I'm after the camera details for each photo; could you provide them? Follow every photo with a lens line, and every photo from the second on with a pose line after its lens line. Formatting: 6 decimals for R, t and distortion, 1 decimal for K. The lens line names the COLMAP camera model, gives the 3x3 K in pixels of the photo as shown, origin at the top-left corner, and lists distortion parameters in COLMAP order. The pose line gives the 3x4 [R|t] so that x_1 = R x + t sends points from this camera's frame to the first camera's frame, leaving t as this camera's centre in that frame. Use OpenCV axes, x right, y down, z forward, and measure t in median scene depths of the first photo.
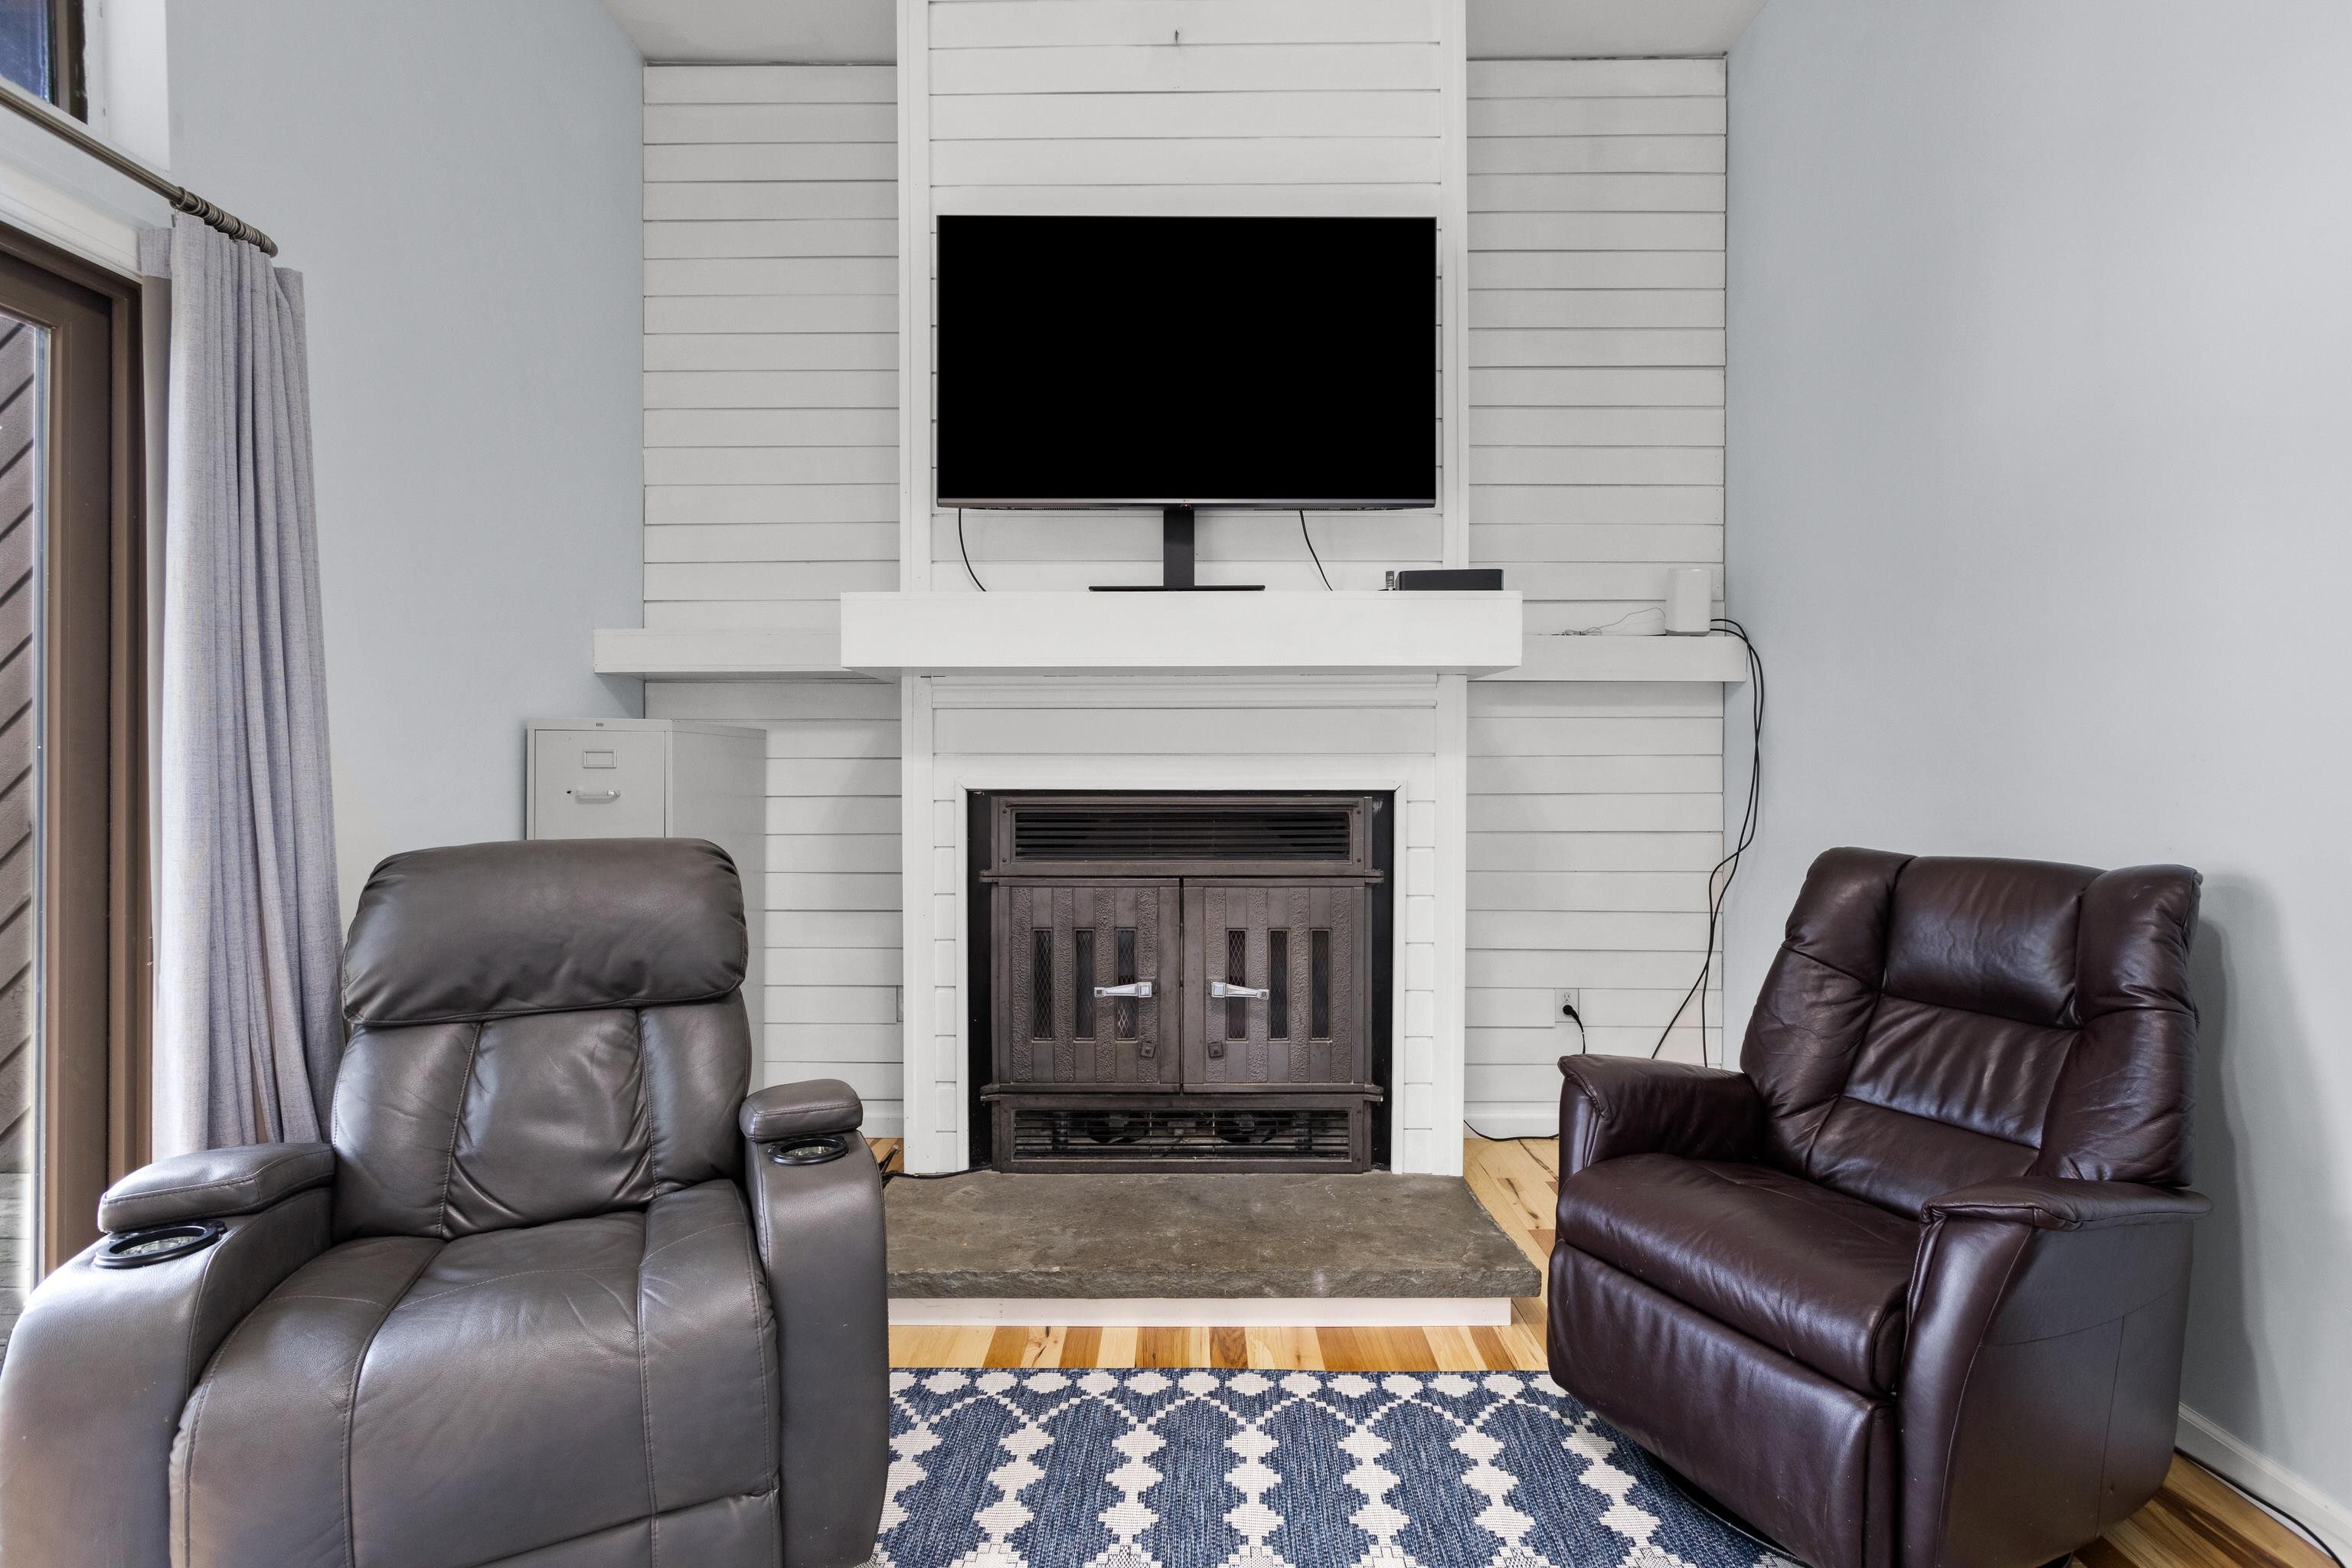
lens RADIAL K [[1113.1, 0, 1186.0], [0, 1113.1, 782.4], [0, 0, 1]] dist [-0.004397, 0.002327]
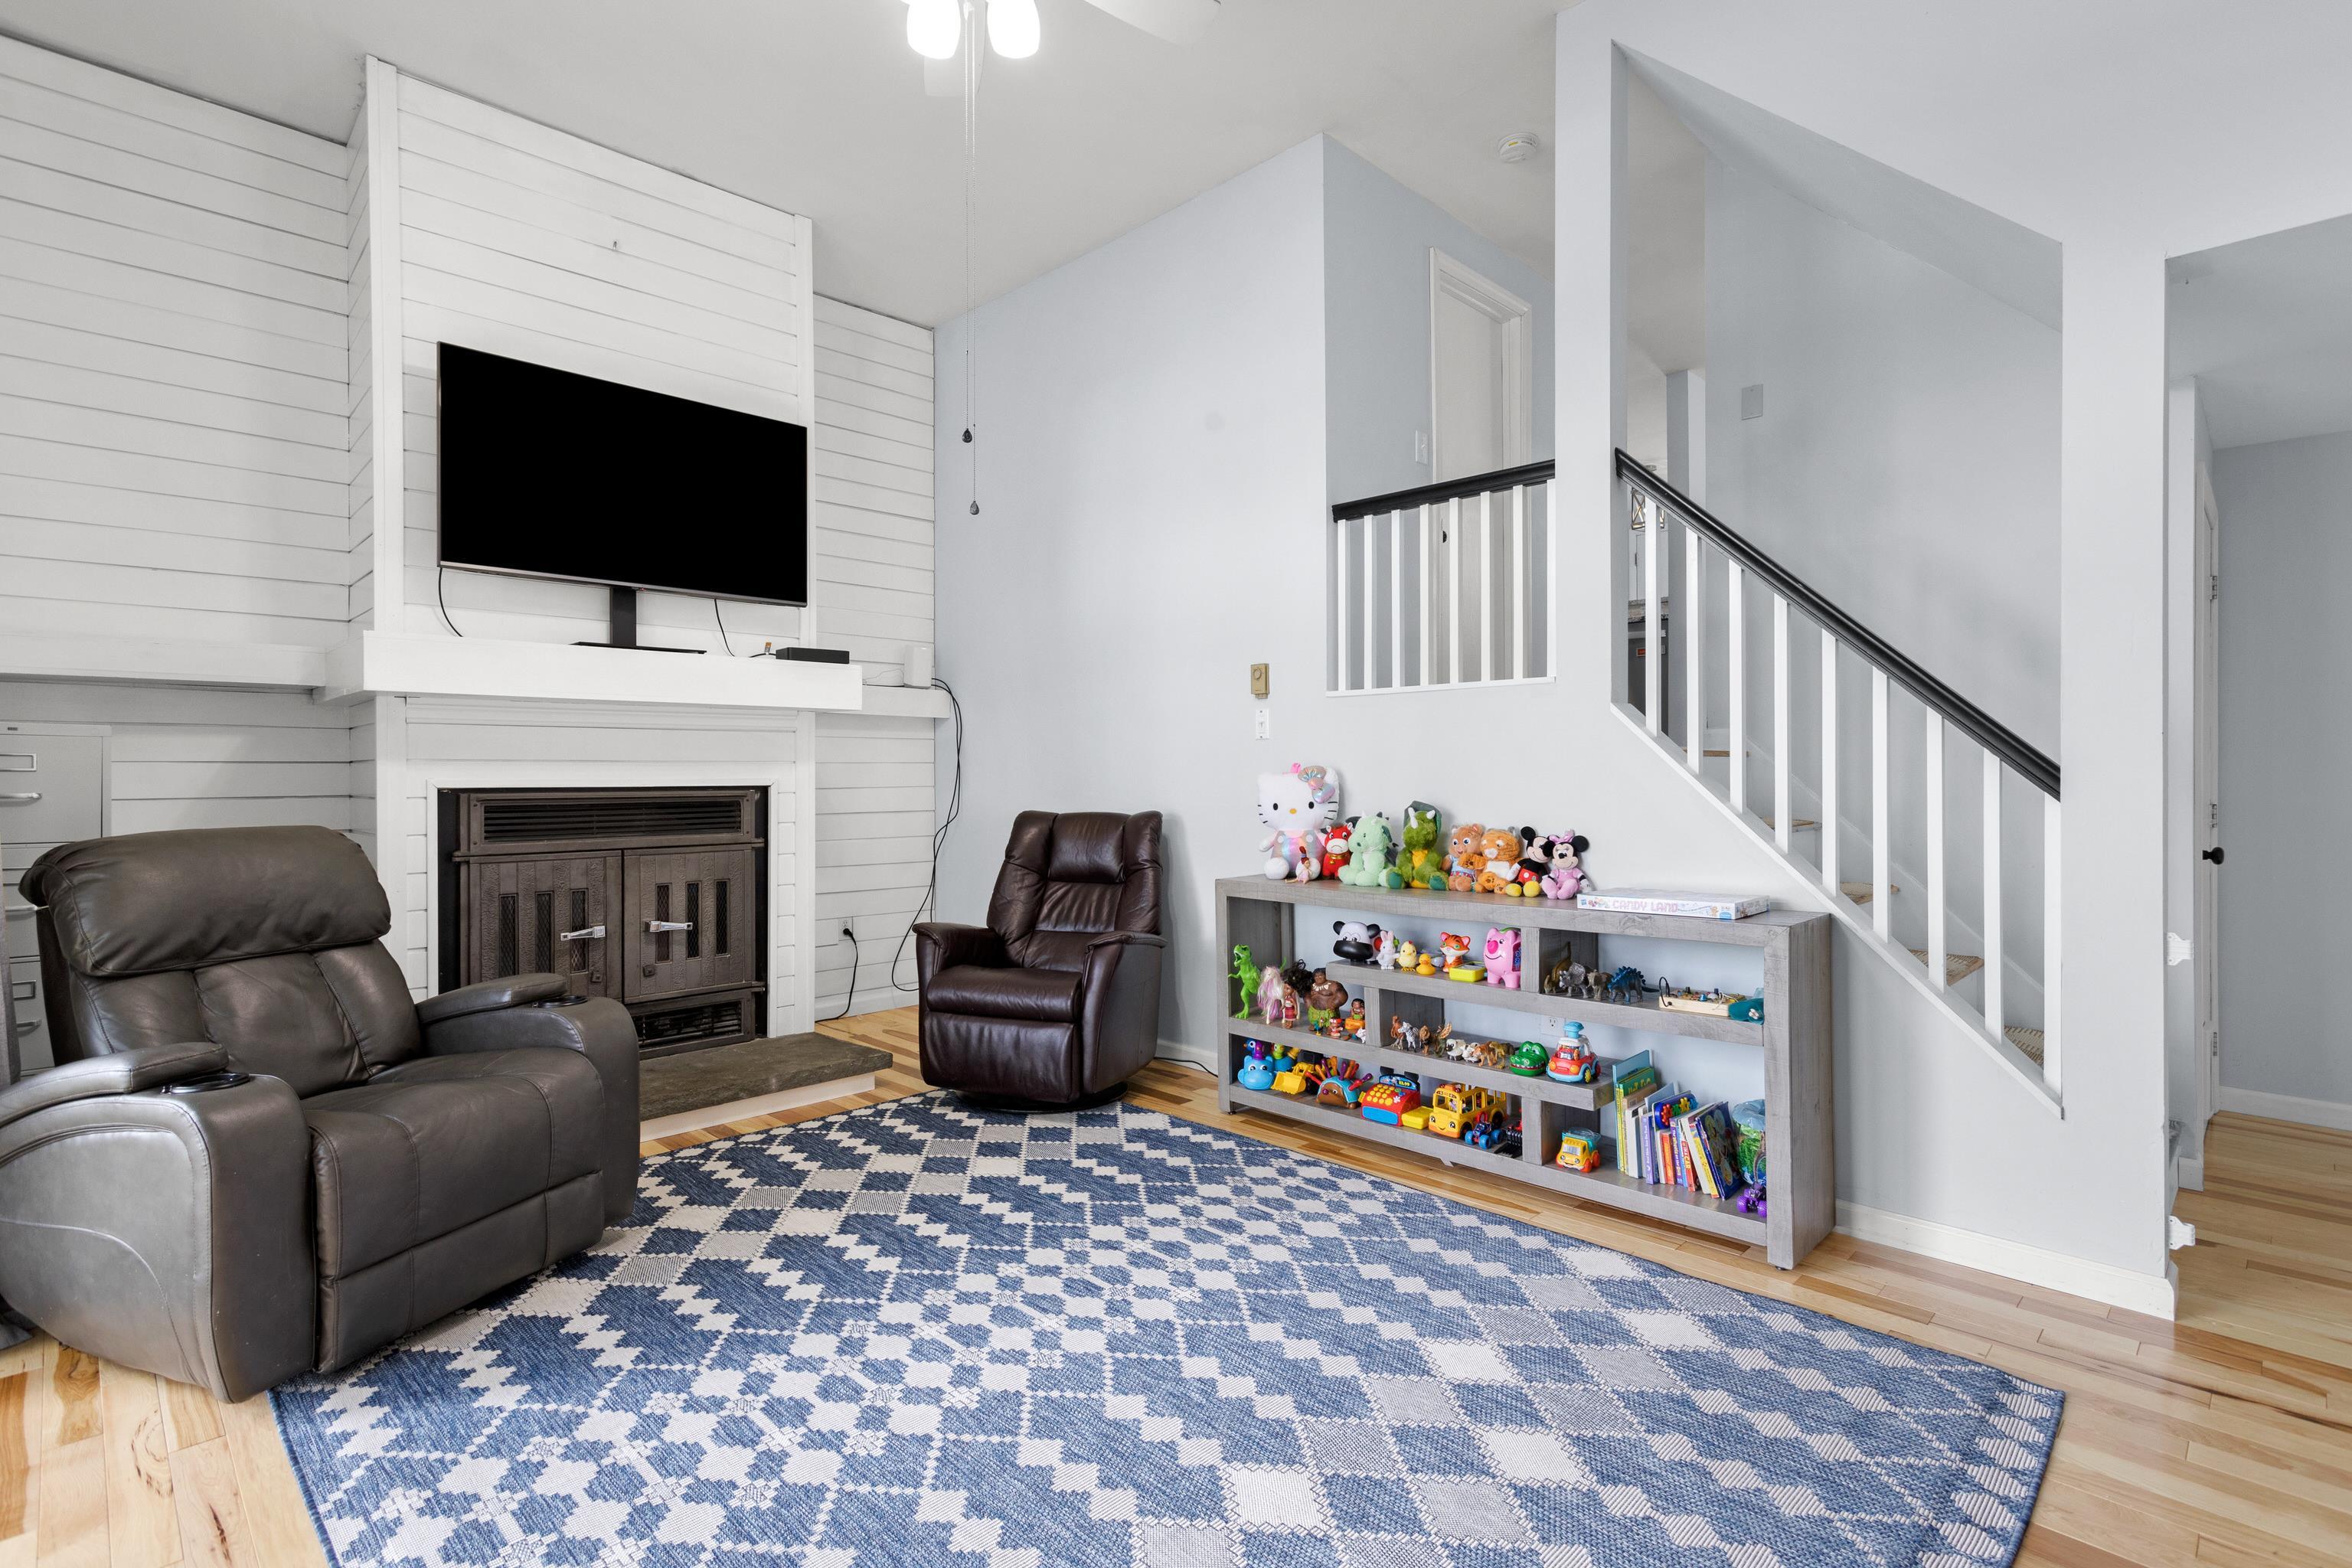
lens RADIAL K [[1113.1, 0, 1197.0], [0, 1113.1, 774.4], [0, 0, 1]] dist [-0.004397, 0.002327]
pose [[0.698030, -0.002050, 0.716065, -0.619951], [0.009024, 0.999942, -0.005935, 0.007376], [-0.716011, 0.010604, 0.698008, -0.604722]]
